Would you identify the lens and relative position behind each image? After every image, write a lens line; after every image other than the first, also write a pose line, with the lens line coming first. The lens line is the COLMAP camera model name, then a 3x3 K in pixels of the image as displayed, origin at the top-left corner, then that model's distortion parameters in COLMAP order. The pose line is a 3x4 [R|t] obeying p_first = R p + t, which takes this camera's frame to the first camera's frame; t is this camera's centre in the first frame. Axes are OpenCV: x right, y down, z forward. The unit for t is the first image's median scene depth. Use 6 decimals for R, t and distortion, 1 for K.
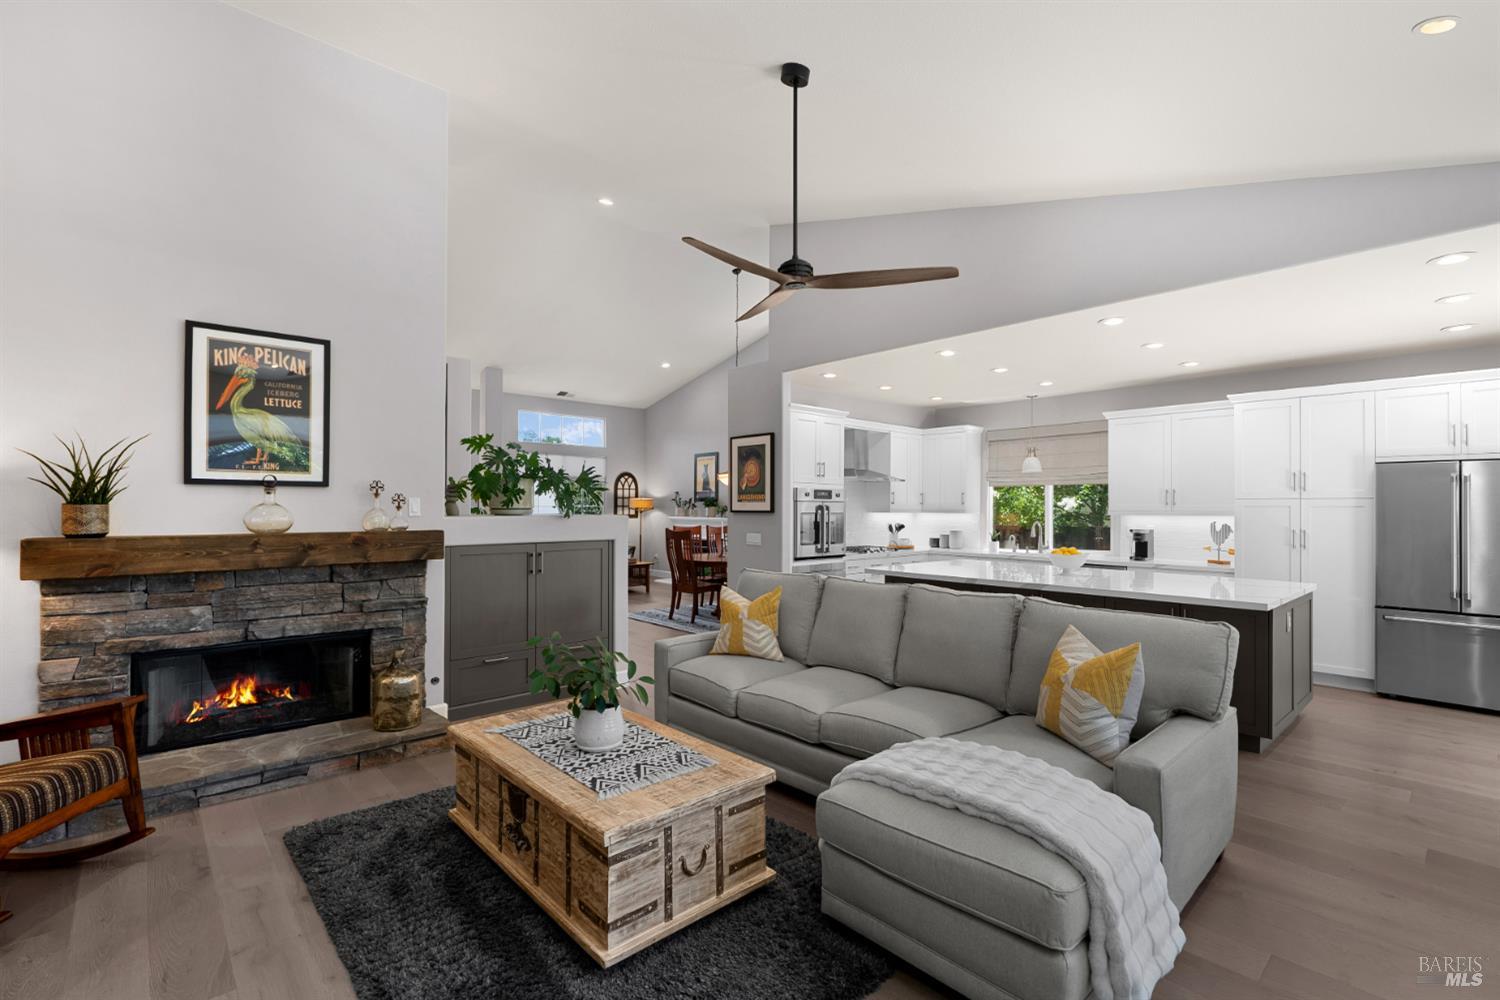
lens RADIAL K [[684.6, 0, 749.8], [0, 684.6, 506.2], [0, 0, 1]] dist [0.000514, 0.000185]
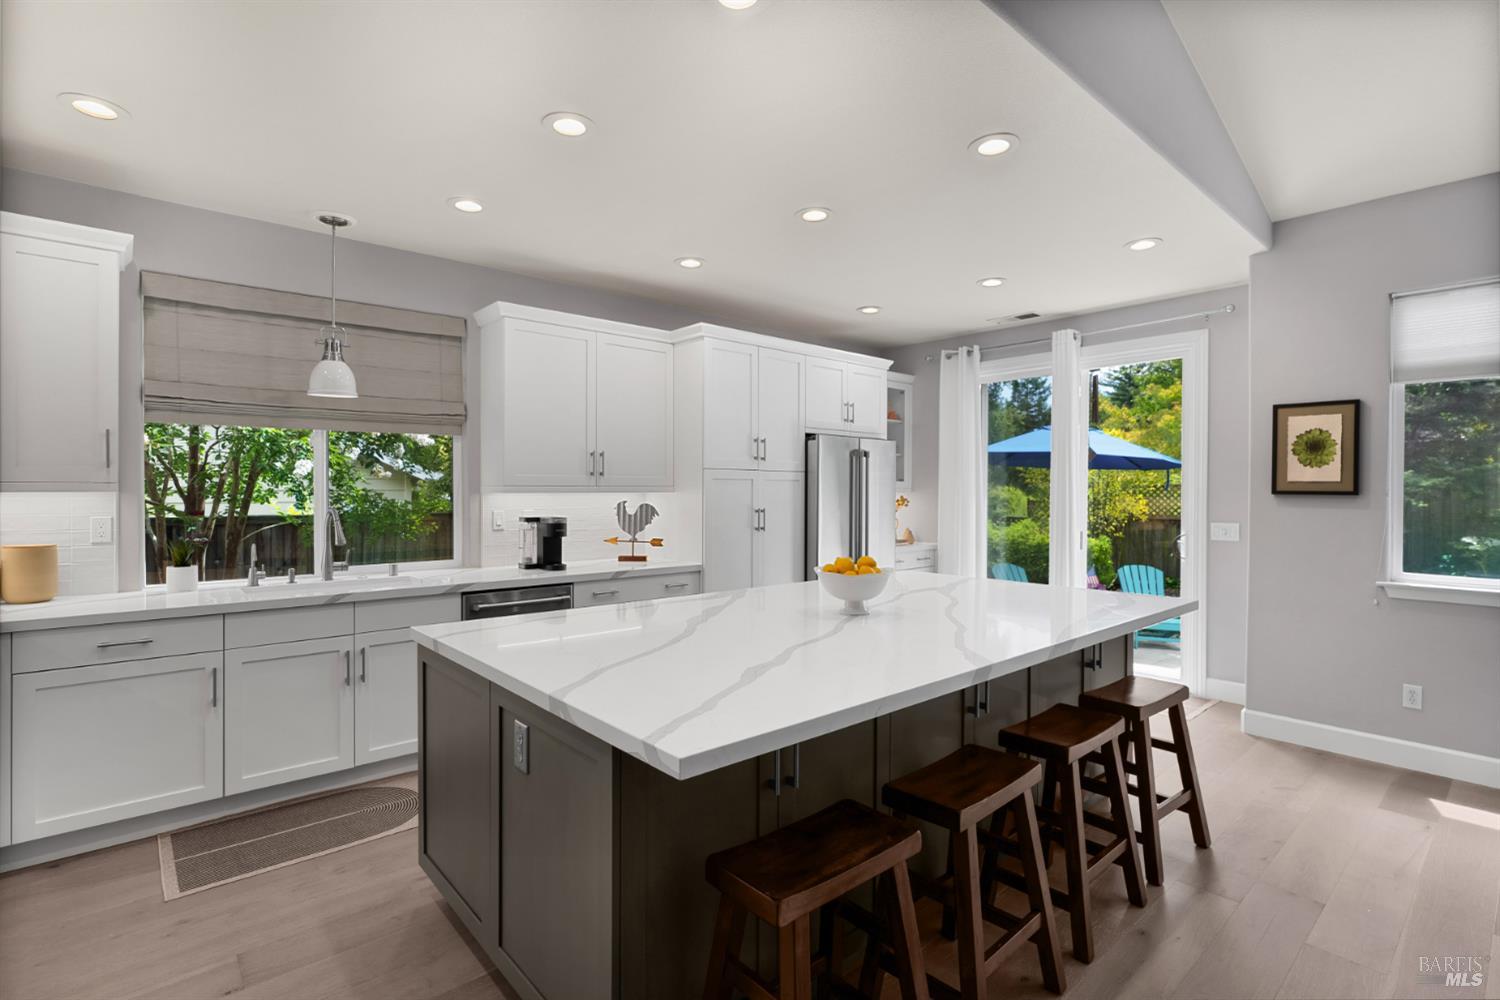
lens RADIAL K [[708.5, 0, 757.9], [0, 708.5, 492.9], [0, 0, 1]] dist [0.000749, 0.000544]
pose [[0.017355, -0.008494, 0.999813, -0.058728], [-0.004268, 0.999954, 0.008569, 0.010272], [-0.999840, -0.004416, 0.017318, 1.138737]]
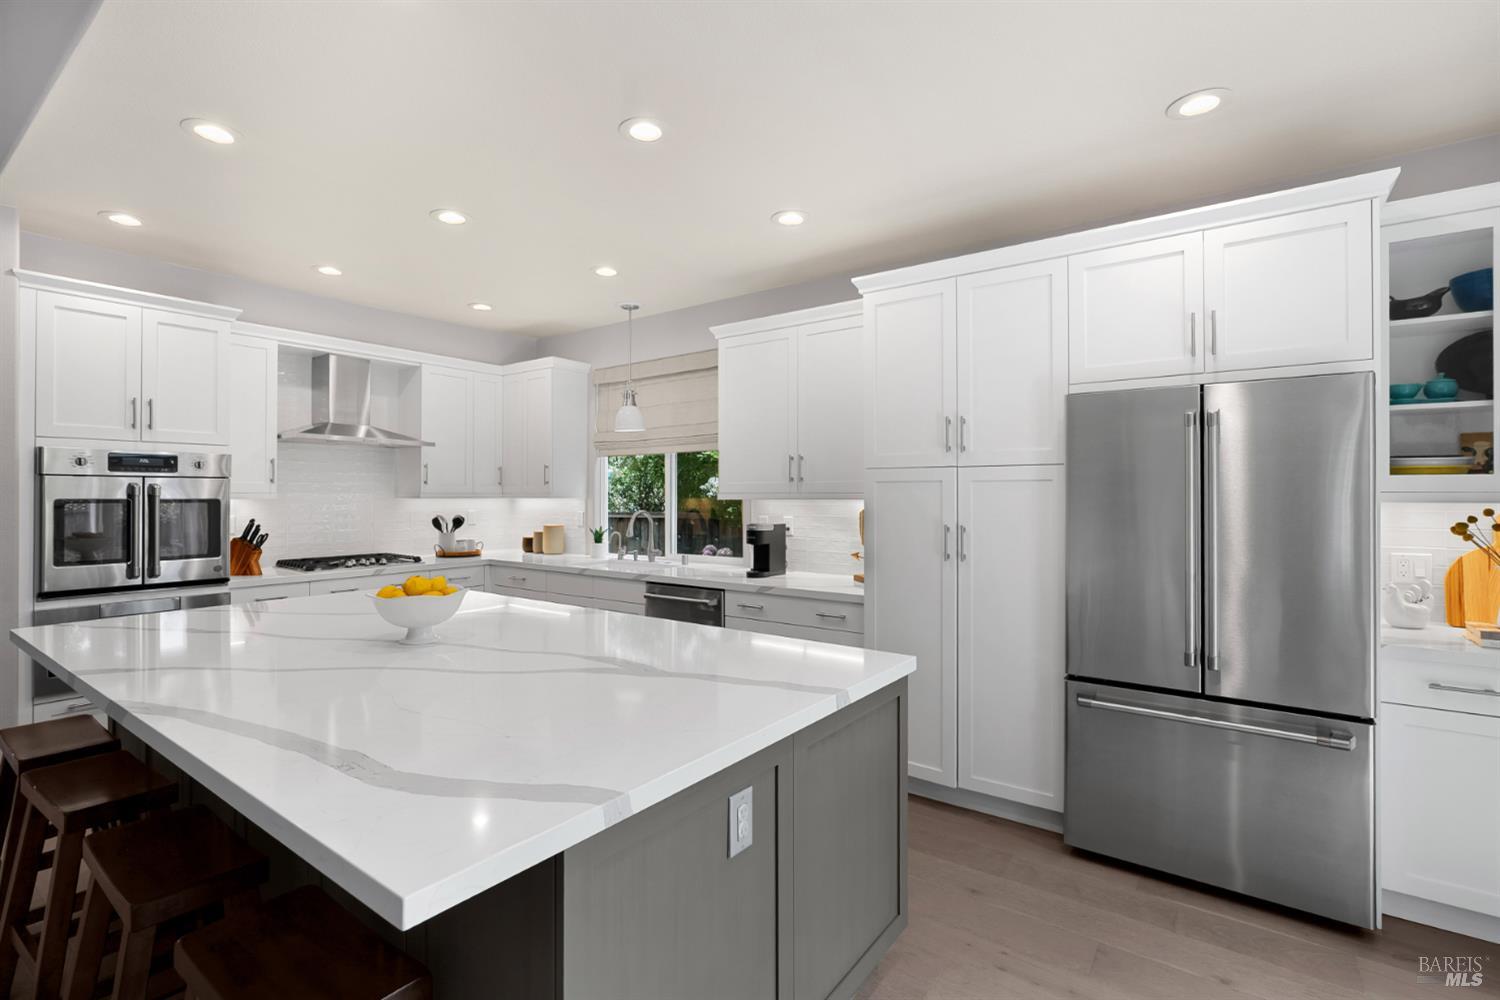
lens RADIAL K [[690.0, 0, 746.8], [0, 690.0, 498.5], [0, 0, 1]] dist [-0.004363, 0.000955]
pose [[0.980043, -0.006491, 0.198681, 0.616727], [0.004929, 0.999953, 0.008353, 0.009698], [-0.198726, -0.007207, 0.980029, 0.579363]]
